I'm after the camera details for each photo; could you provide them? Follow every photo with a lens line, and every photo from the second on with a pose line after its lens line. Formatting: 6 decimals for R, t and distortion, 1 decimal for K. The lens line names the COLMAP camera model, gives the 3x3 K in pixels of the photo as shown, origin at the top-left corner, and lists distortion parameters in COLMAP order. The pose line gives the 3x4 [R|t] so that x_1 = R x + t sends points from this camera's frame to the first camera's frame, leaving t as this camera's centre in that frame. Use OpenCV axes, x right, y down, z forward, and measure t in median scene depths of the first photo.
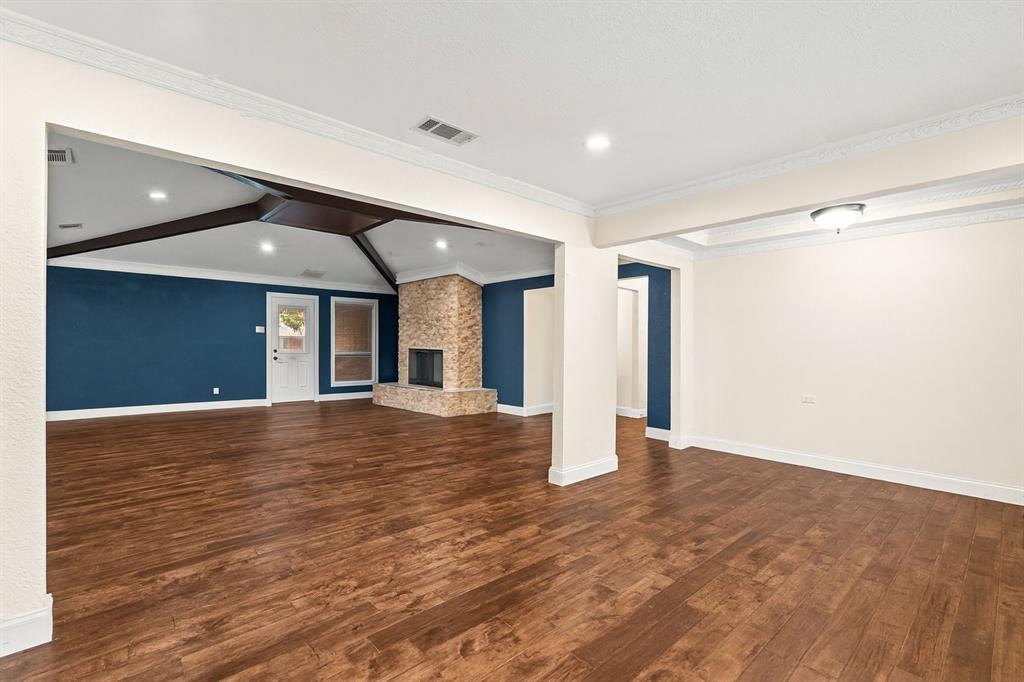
lens RADIAL K [[457.4, 0, 506.0], [0, 457.4, 344.0], [0, 0, 1]] dist [-0.000912, -0.000343]
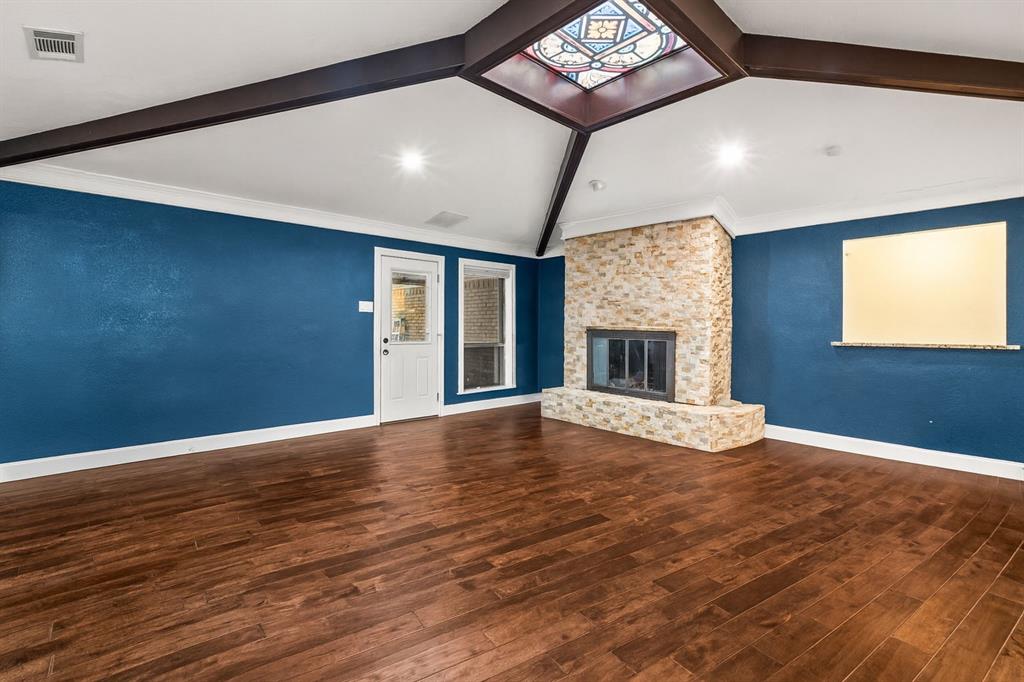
lens RADIAL K [[457.4, 0, 524.4], [0, 457.4, 335.8], [0, 0, 1]] dist [-0.000912, -0.000343]
pose [[0.998865, -0.000929, 0.047617, -0.343191], [-0.000064, 0.999783, 0.020844, -0.004394], [-0.047626, -0.020824, 0.998648, 0.352768]]
